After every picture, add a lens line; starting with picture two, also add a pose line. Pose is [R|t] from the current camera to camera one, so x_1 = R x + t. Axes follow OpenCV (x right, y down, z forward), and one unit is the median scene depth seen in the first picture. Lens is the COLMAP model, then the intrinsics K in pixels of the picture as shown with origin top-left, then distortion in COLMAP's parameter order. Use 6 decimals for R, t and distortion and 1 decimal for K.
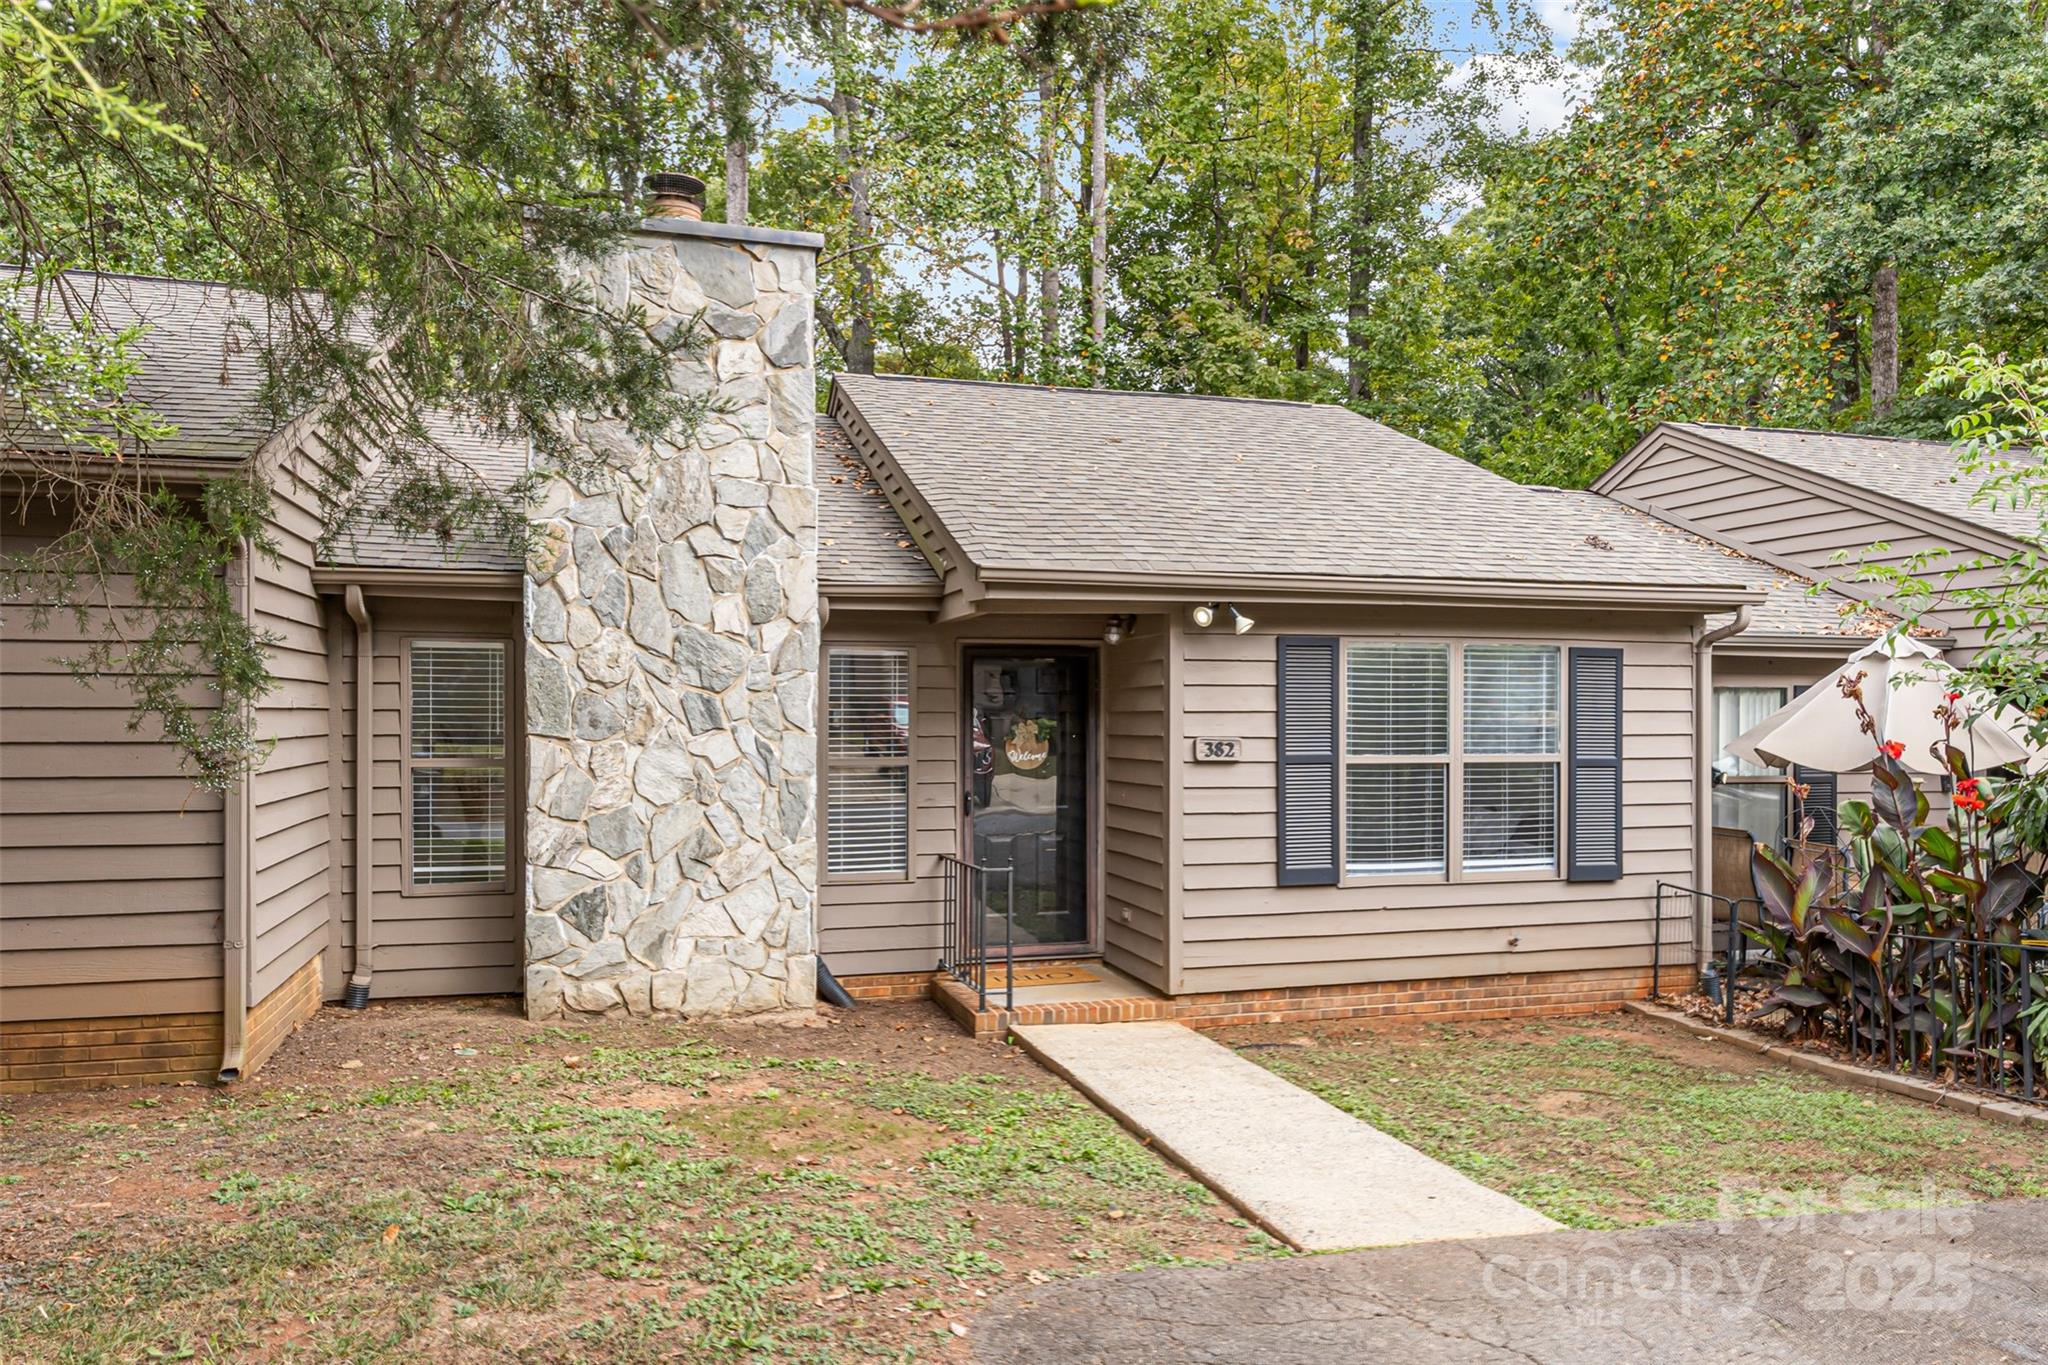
lens RADIAL K [[1186.0, 0, 963.7], [0, 1186.0, 708.5], [0, 0, 1]] dist [-0.021683, 0.034624]
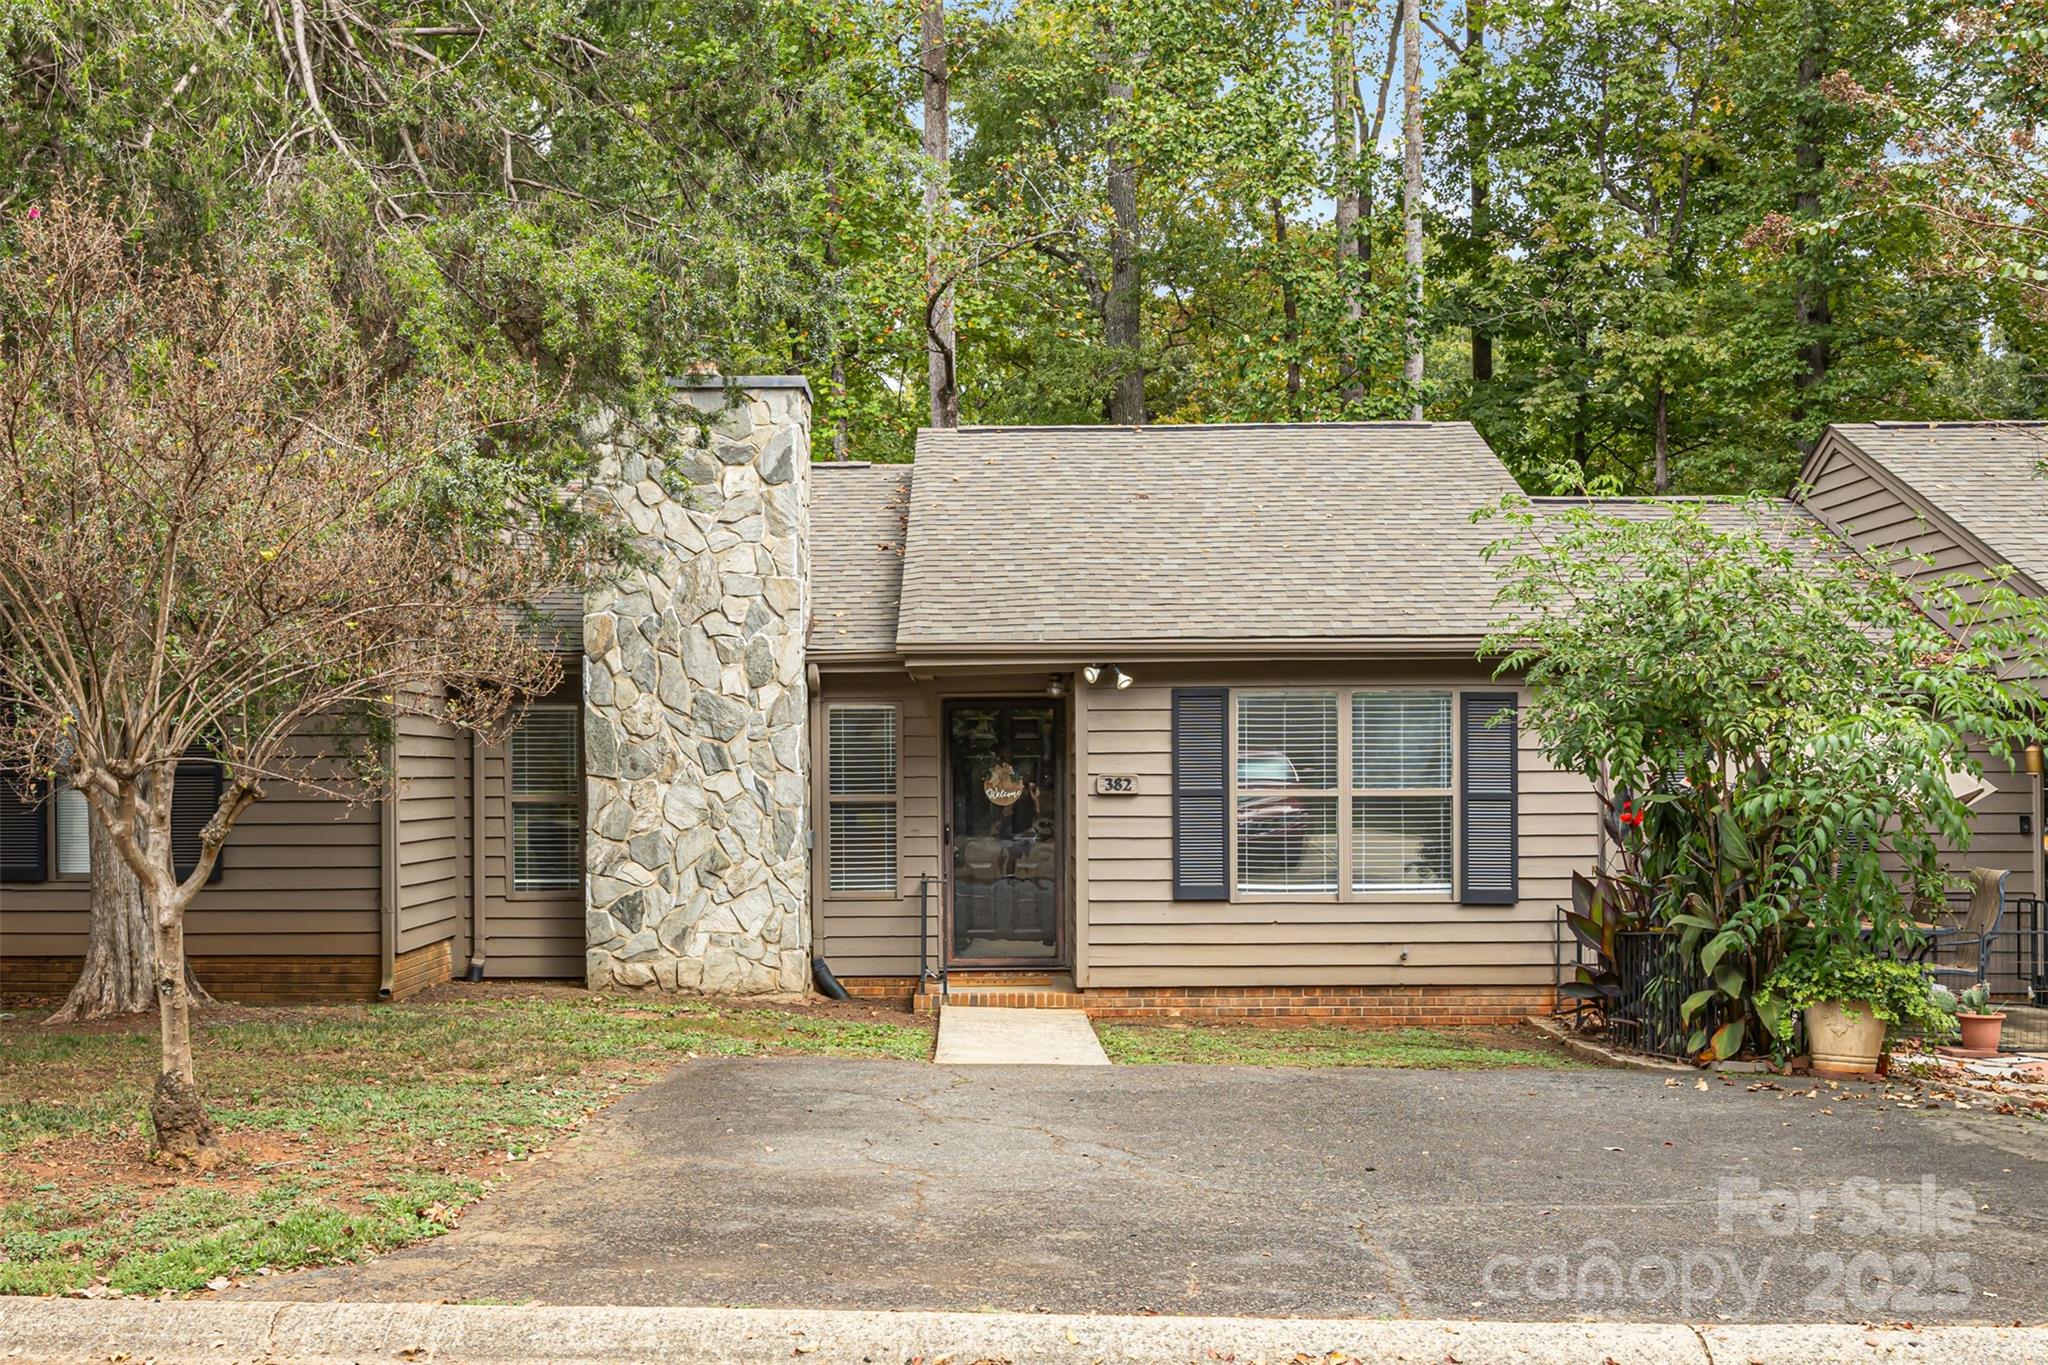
lens RADIAL K [[1926.3, 0, 1024.4], [0, 1926.3, 758.4], [0, 0, 1]] dist [-0.013315, 0.001439]
pose [[0.967110, -0.009018, -0.254200, 0.628268], [0.007940, 0.999955, -0.005266, 0.017763], [0.254236, 0.003075, 0.967137, -0.923029]]
